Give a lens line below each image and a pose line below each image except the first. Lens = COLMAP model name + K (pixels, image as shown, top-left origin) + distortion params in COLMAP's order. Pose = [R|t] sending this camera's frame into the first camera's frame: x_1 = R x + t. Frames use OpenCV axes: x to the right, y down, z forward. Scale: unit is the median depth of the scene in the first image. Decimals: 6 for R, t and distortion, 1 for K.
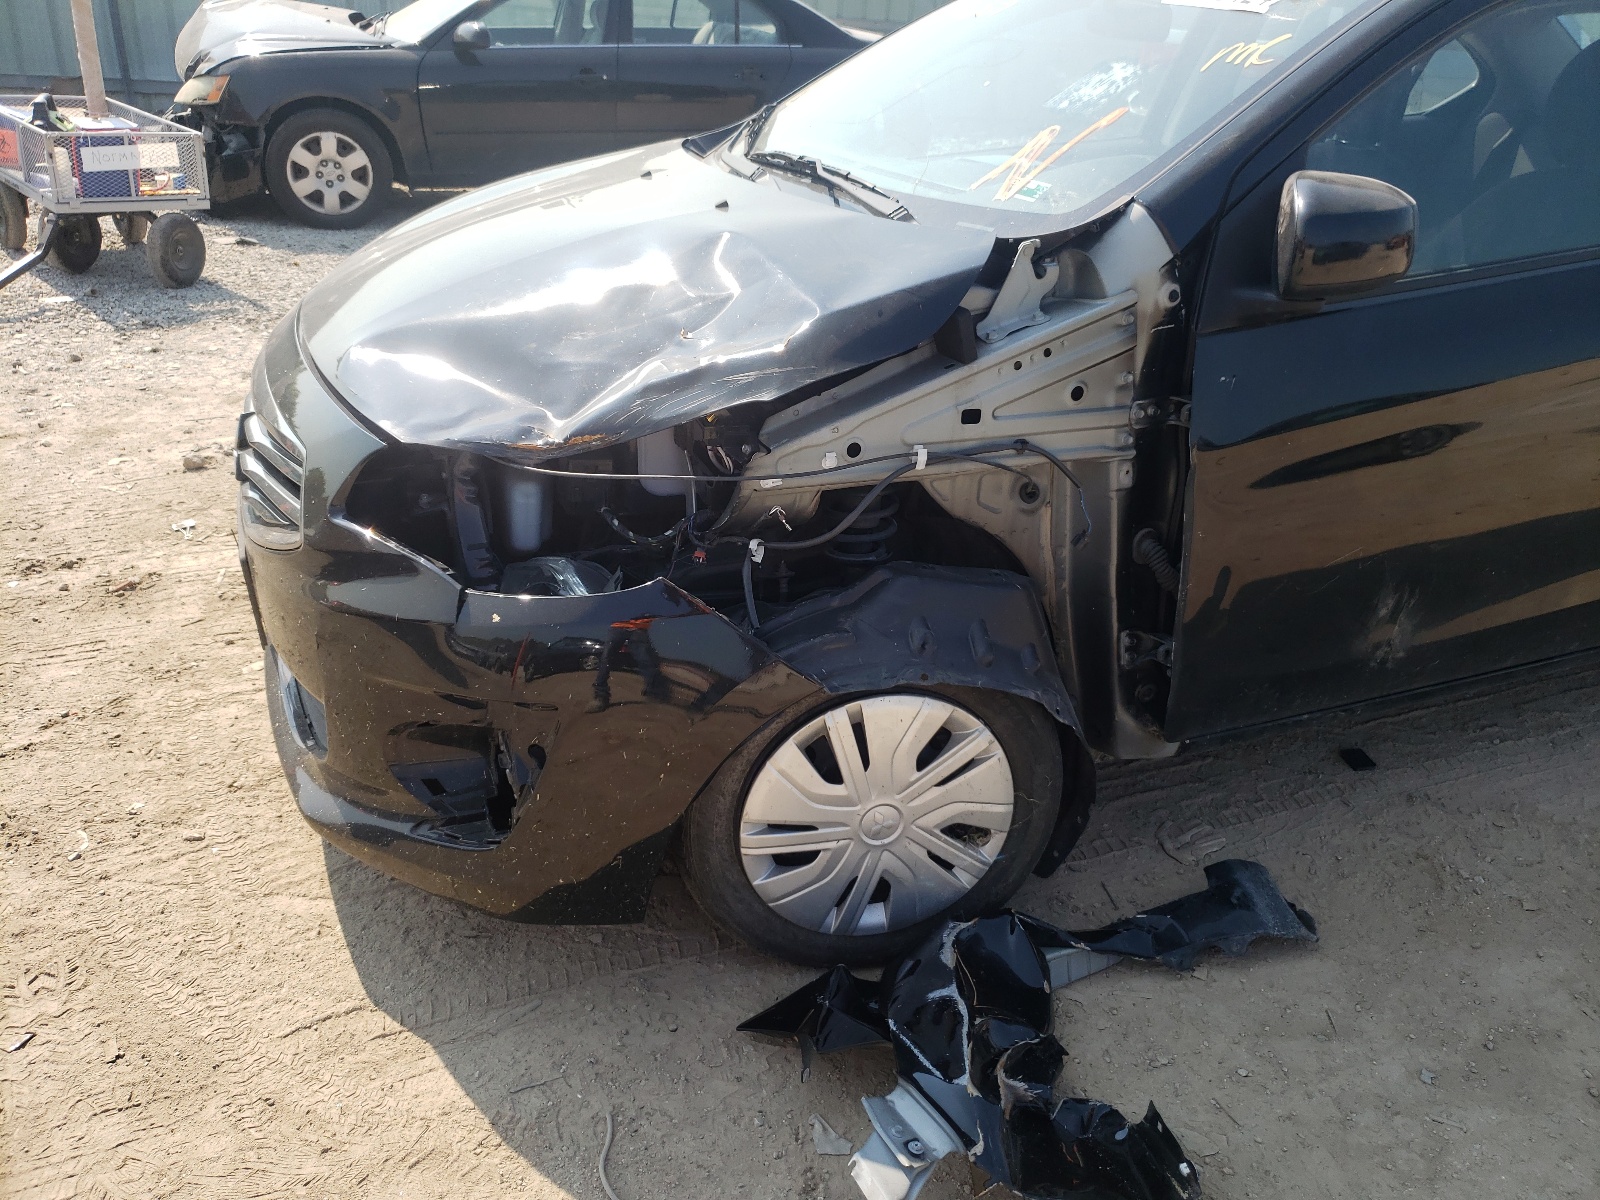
lens RADIAL K [[1246.0, 0, 801.1], [0, 1246.0, 569.2], [0, 0, 1]] dist [-0.012902, 0.037166]
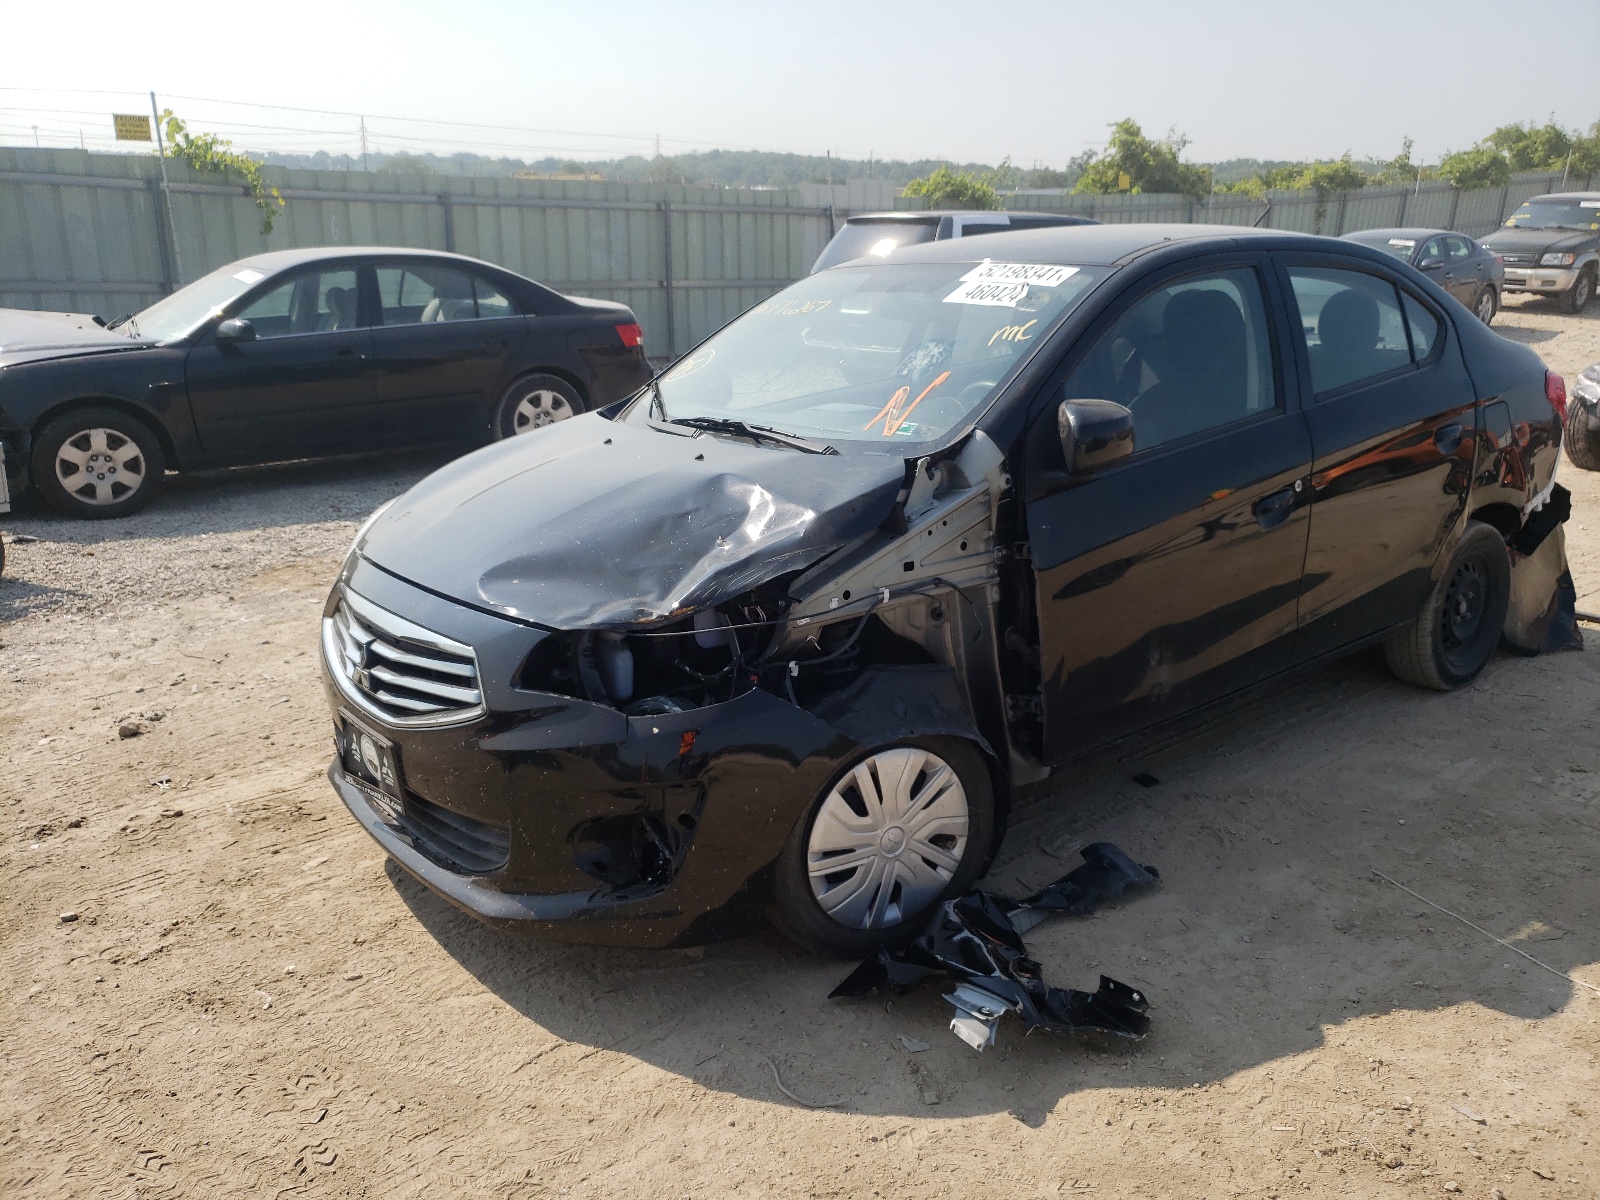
lens RADIAL K [[1246.0, 0, 801.1], [0, 1246.0, 569.2], [0, 0, 1]] dist [-0.012902, 0.037166]
pose [[0.960118, -0.126332, 0.249427, -0.370010], [0.167819, 0.973919, -0.152705, 0.094976], [-0.223630, 0.188473, 0.956278, -0.464789]]
